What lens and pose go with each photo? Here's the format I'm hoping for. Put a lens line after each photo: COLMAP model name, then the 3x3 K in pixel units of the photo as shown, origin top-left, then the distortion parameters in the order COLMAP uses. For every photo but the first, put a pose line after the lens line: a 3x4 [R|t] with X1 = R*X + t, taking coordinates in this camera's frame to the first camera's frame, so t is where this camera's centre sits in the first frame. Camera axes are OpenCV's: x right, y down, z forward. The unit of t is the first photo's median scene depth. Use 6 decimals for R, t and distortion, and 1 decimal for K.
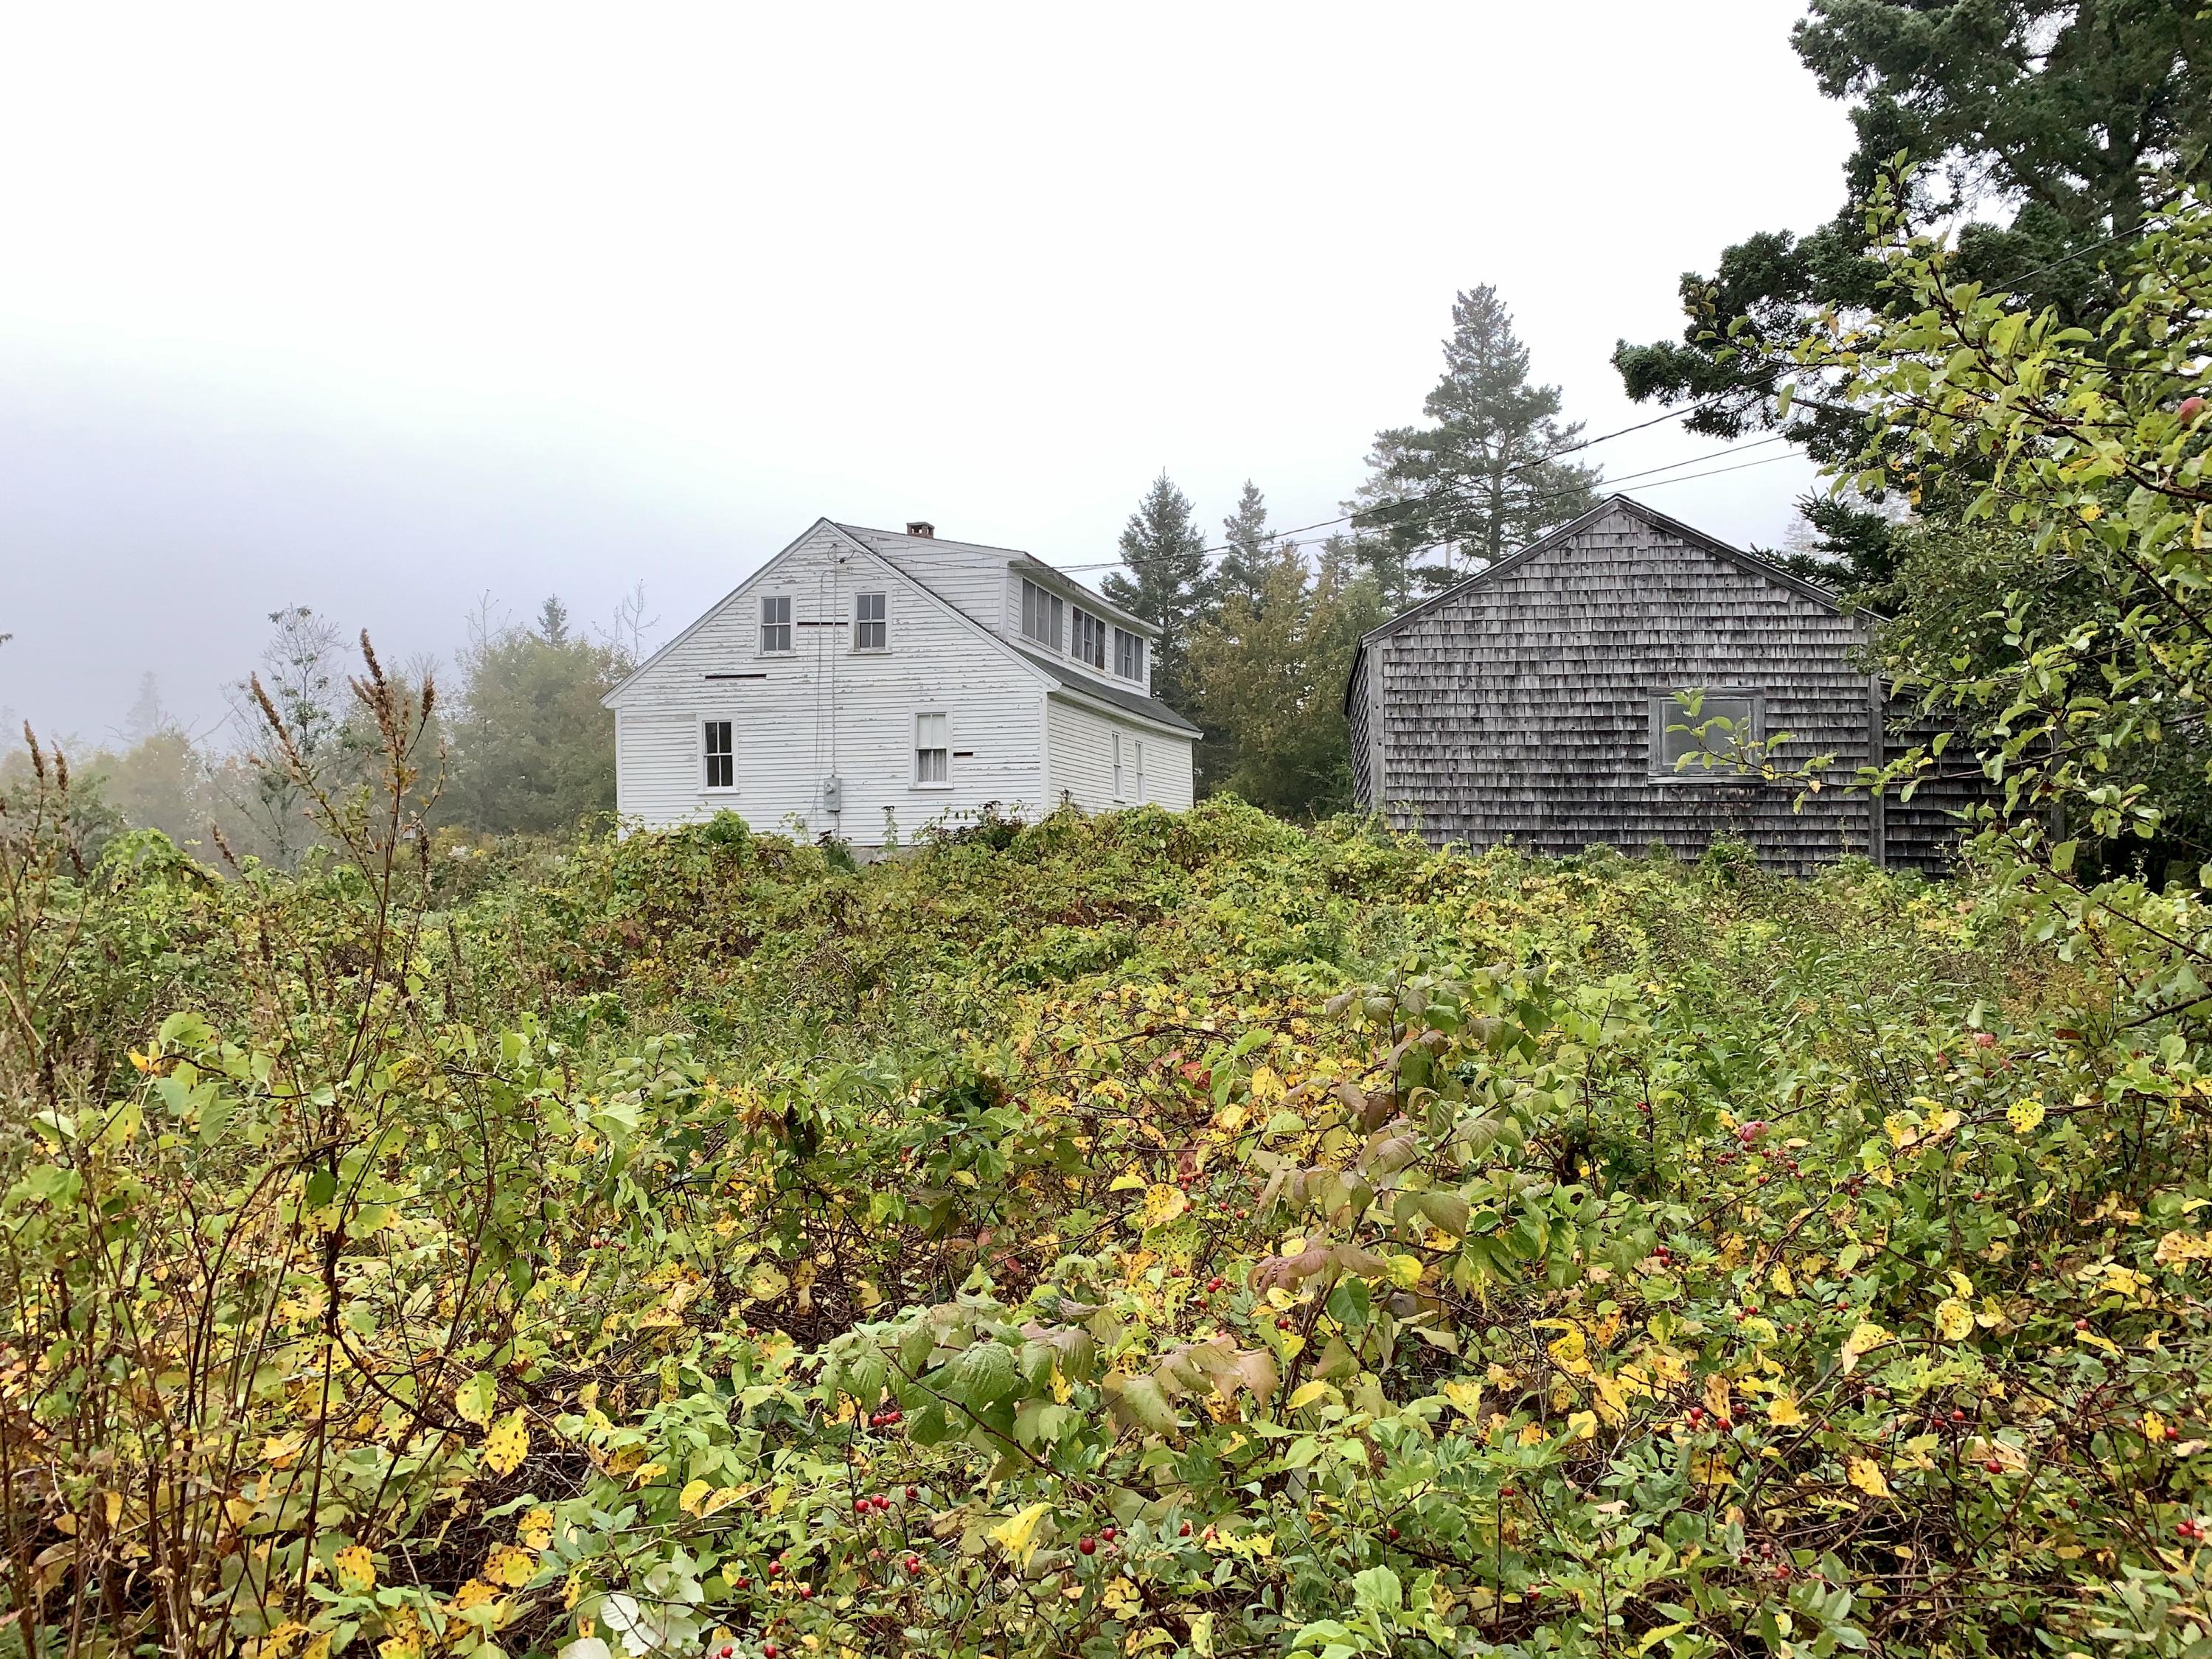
lens RADIAL K [[1667.8, 0, 1104.7], [0, 1667.8, 833.9], [0, 0, 1]] dist [0.033311, -0.012018]
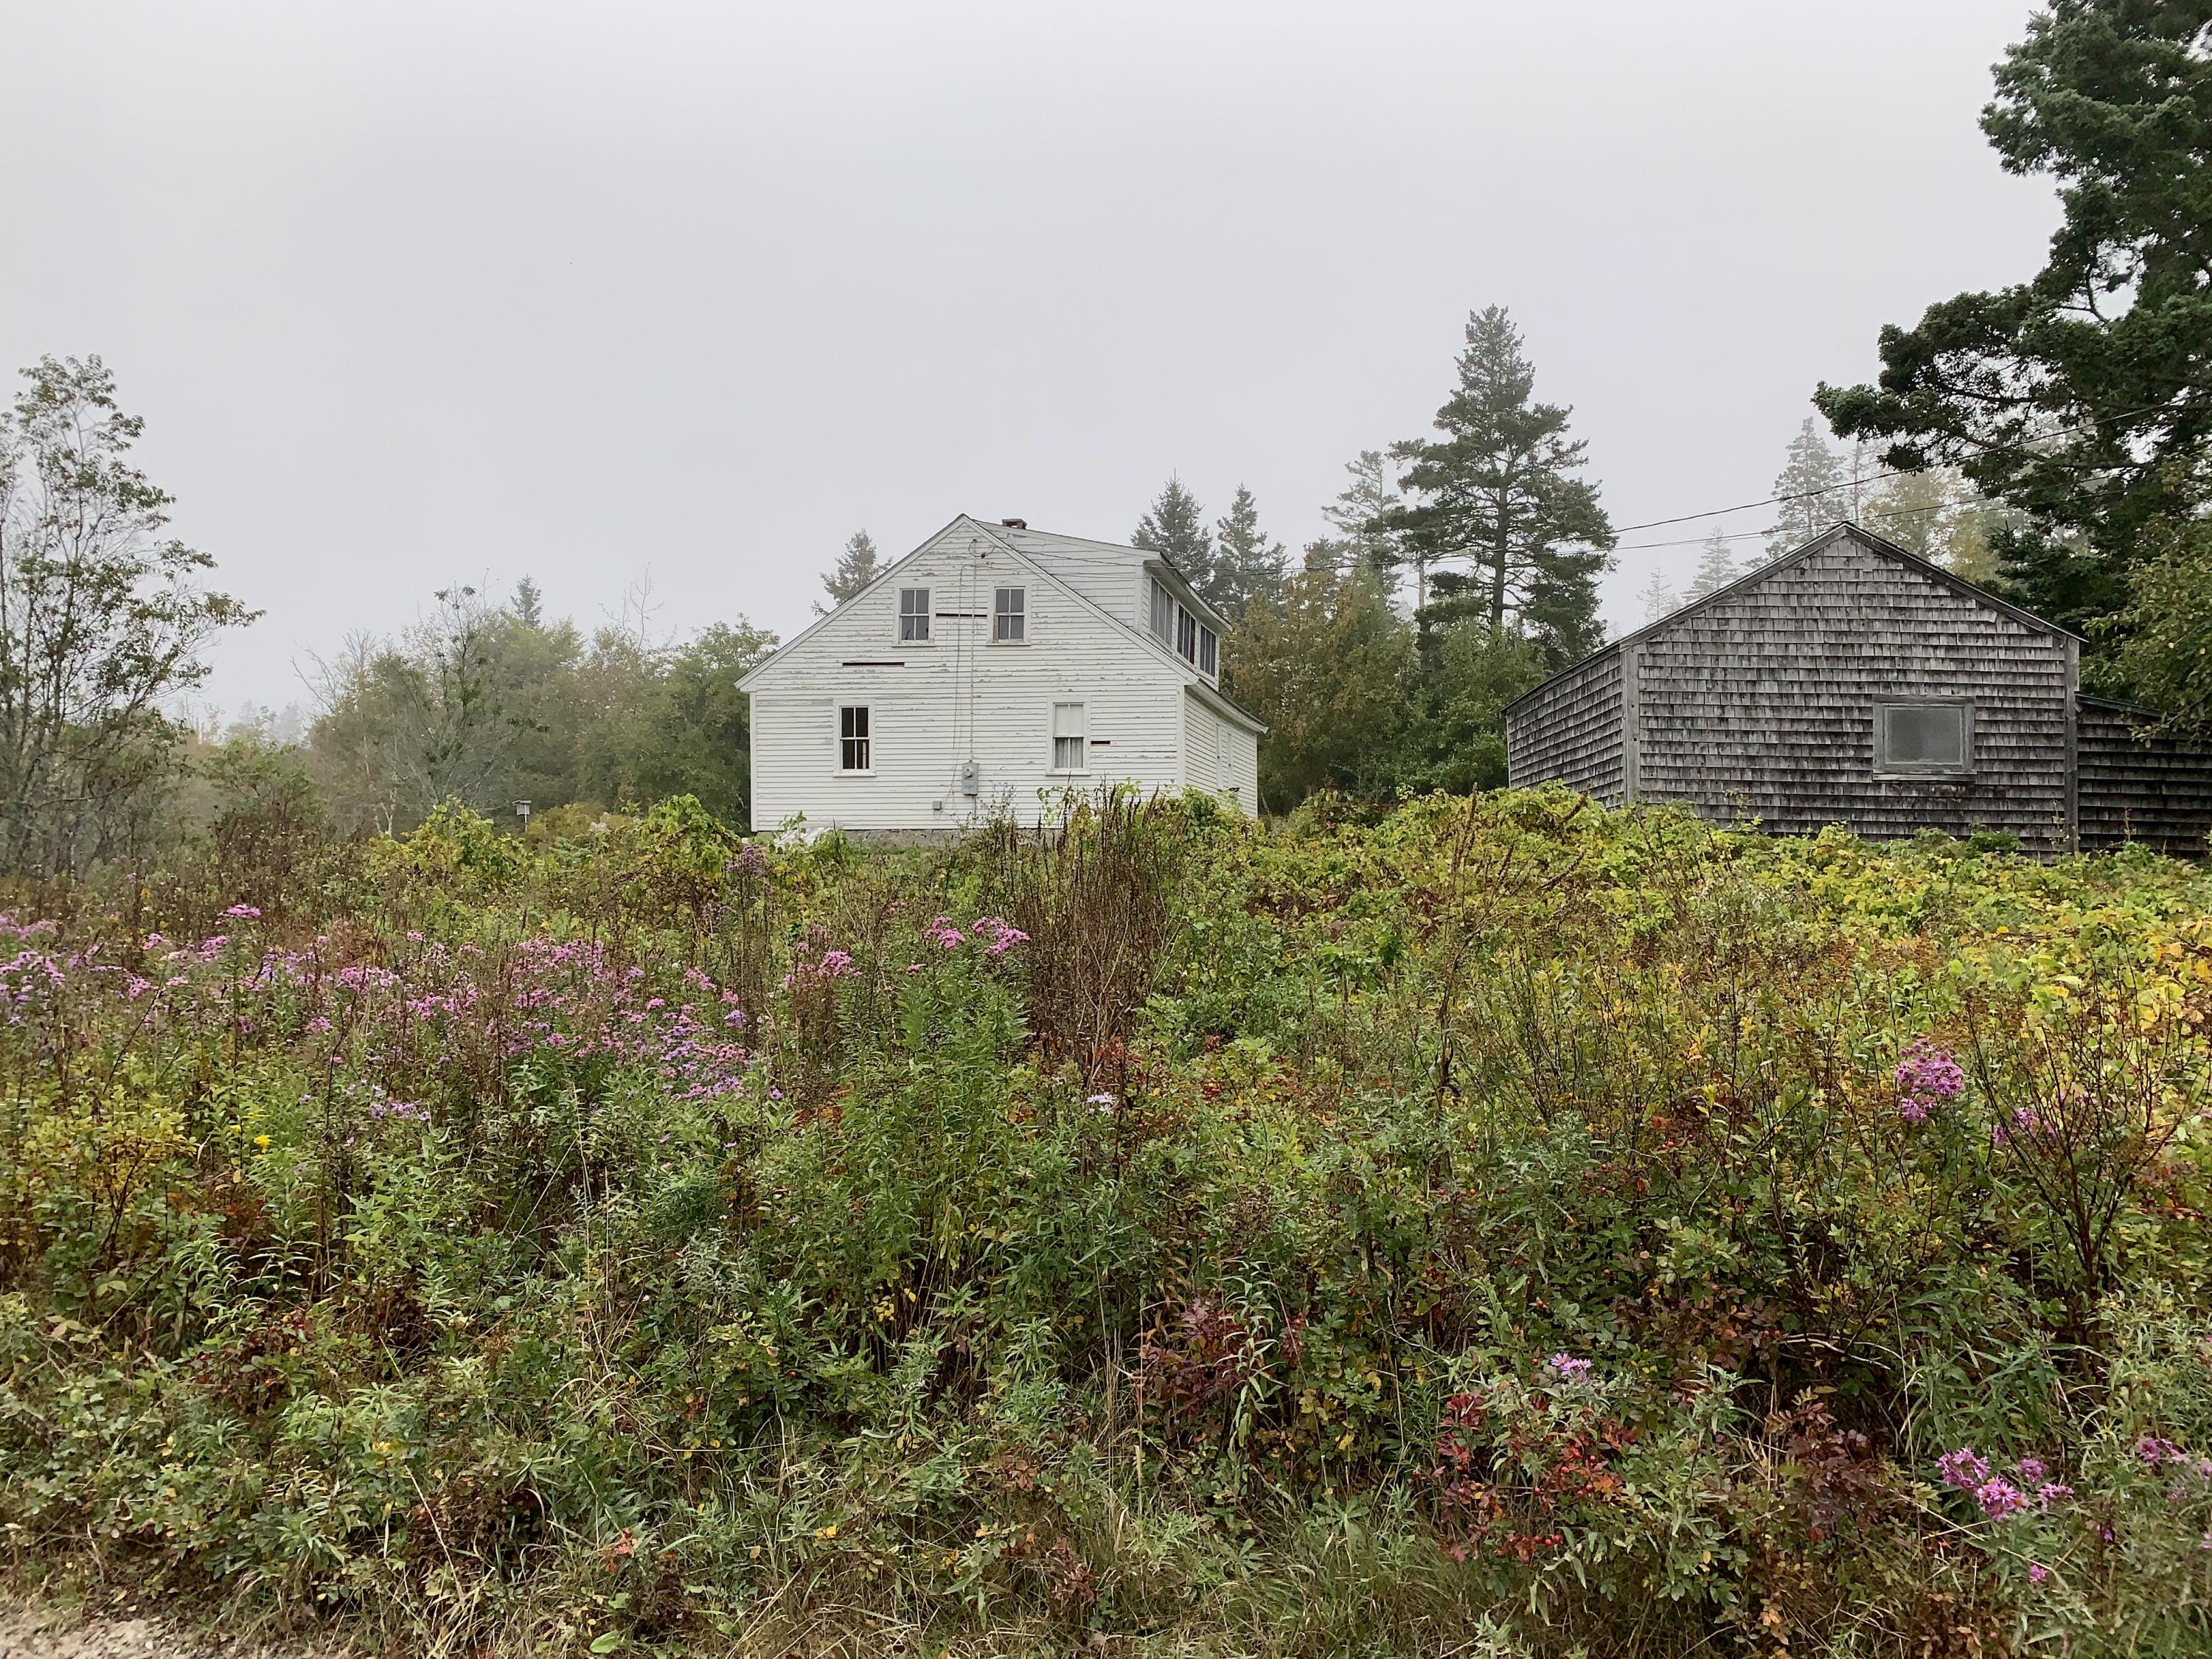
lens RADIAL K [[1667.8, 0, 1109.3], [0, 1667.8, 829.4], [0, 0, 1]] dist [0.033311, -0.012018]
pose [[0.997077, 0.016366, 0.074633, -0.244426], [-0.016432, 0.999865, 0.000273, 0.010290], [-0.074618, -0.001498, 0.997211, -0.078495]]
